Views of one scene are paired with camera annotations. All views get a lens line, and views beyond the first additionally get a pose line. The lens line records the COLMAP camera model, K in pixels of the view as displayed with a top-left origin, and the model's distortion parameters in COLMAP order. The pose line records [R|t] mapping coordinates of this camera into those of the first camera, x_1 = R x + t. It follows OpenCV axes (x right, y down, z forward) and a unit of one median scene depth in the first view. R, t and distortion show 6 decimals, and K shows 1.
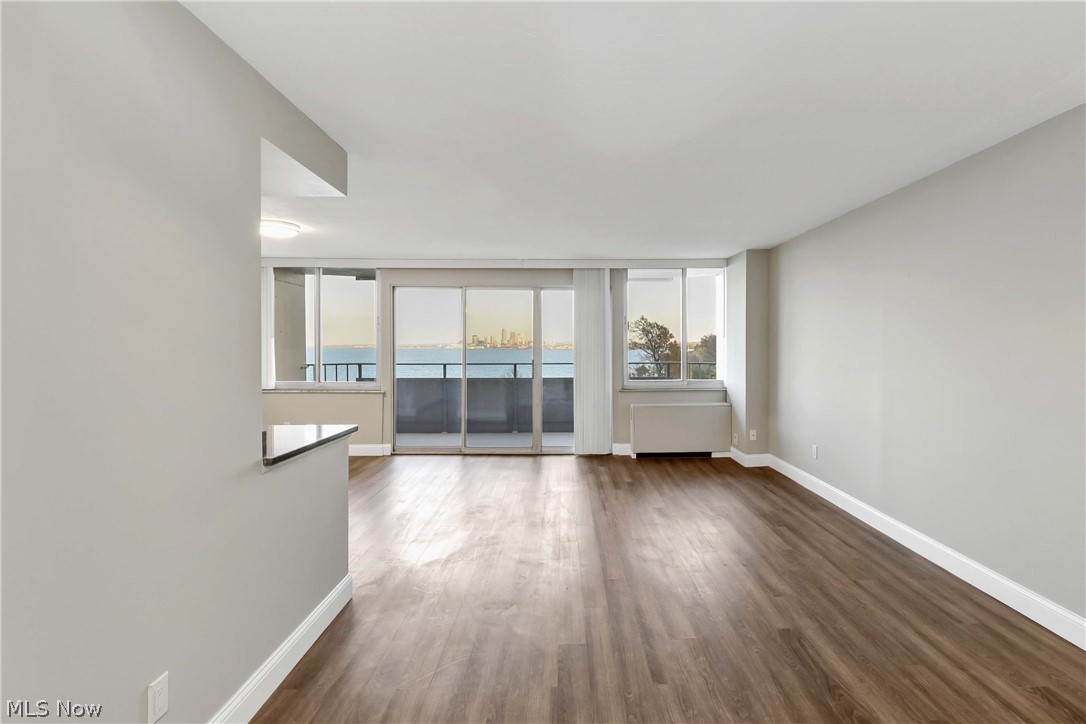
lens RADIAL K [[511.1, 0, 576.6], [0, 511.1, 338.0], [0, 0, 1]] dist [0.000176, 0.000187]
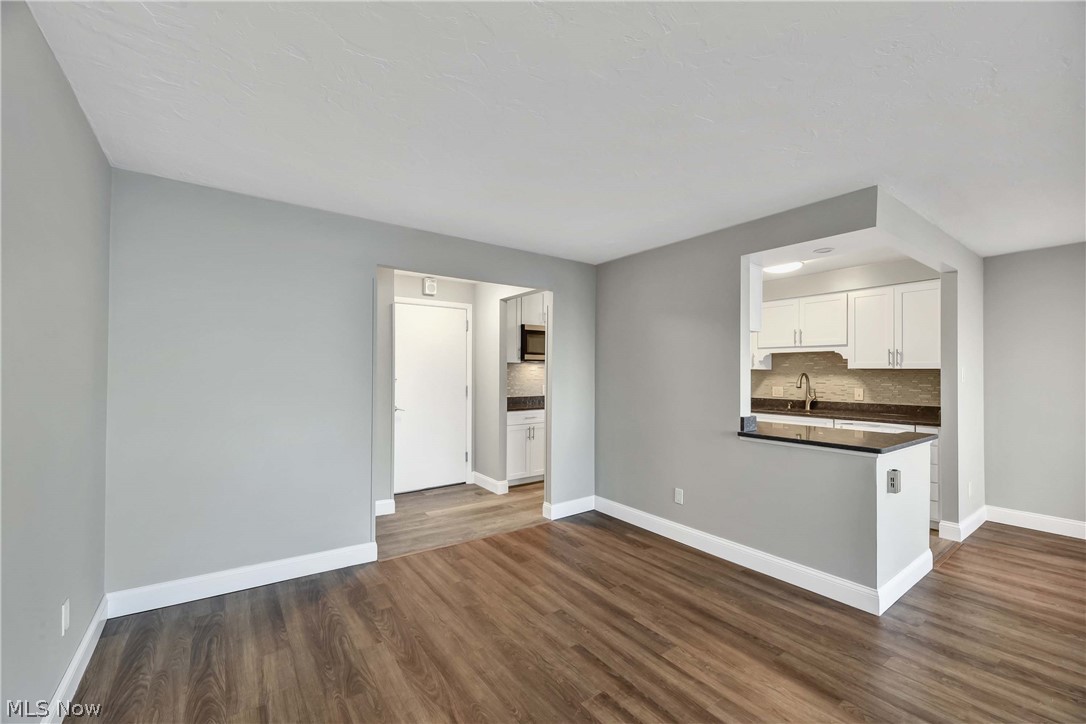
lens RADIAL K [[450.8, 0, 548.9], [0, 450.8, 367.6], [0, 0, 1]] dist [-0.002899, -0.000984]
pose [[-0.817577, -0.008368, -0.575758, 0.268081], [0.004546, 0.999769, -0.020987, 0.012642], [0.575801, -0.019776, -0.817351, 0.595074]]
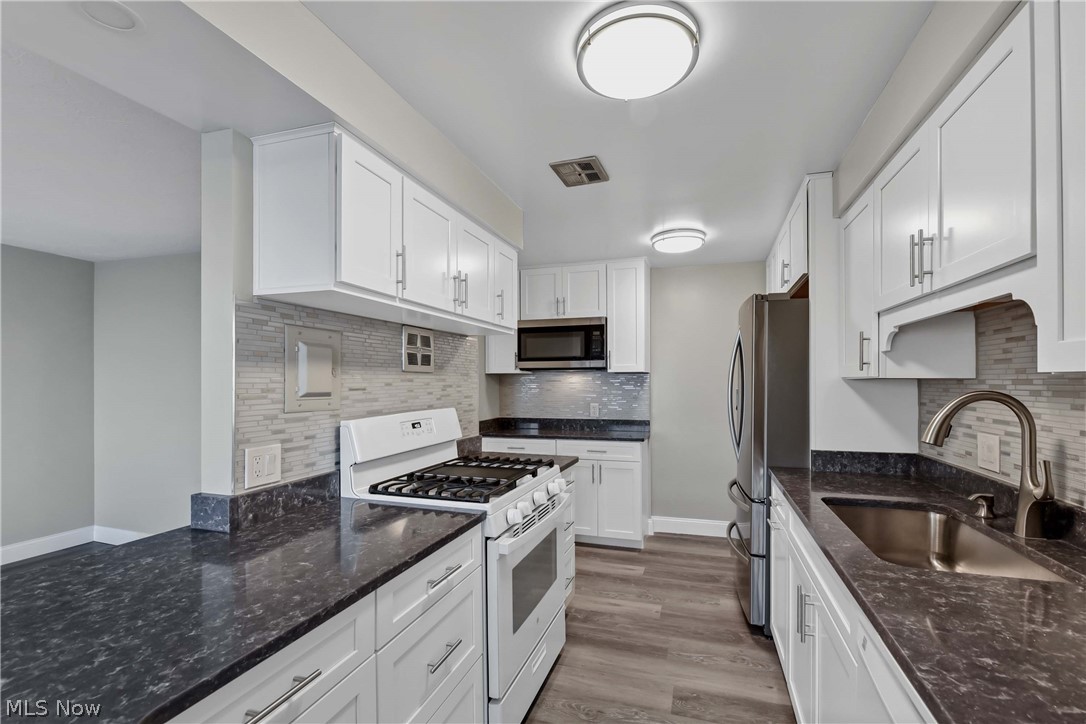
lens RADIAL K [[476.2, 0, 545.8], [0, 476.2, 380.2], [0, 0, 1]] dist [-0.000895, -0.000218]
pose [[-0.940021, 0.006597, 0.341054, -0.427656], [0.002024, 0.999903, -0.013763, 0.004708], [-0.341112, -0.012247, -0.939943, 0.479216]]
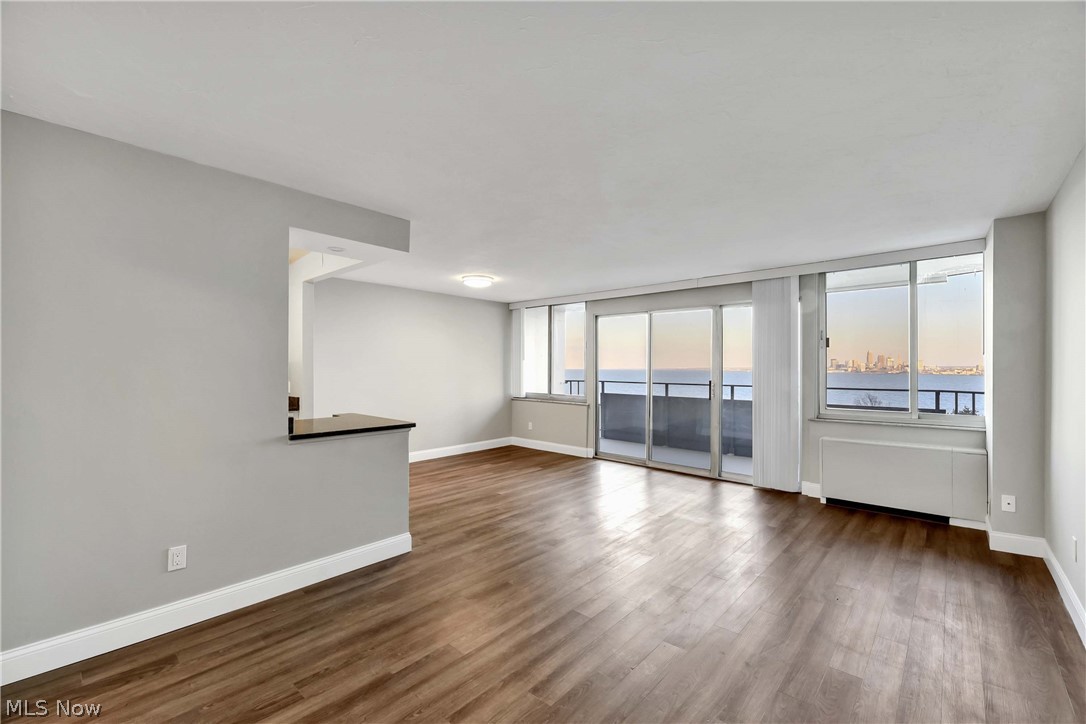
lens RADIAL K [[449.4, 0, 553.4], [0, 449.4, 365.4], [0, 0, 1]] dist [-0.000977, -0.000365]
pose [[0.736653, -0.000442, -0.676271, 0.273568], [0.004824, 0.999978, 0.004601, 0.008328], [0.676254, -0.006652, 0.736639, 0.170595]]
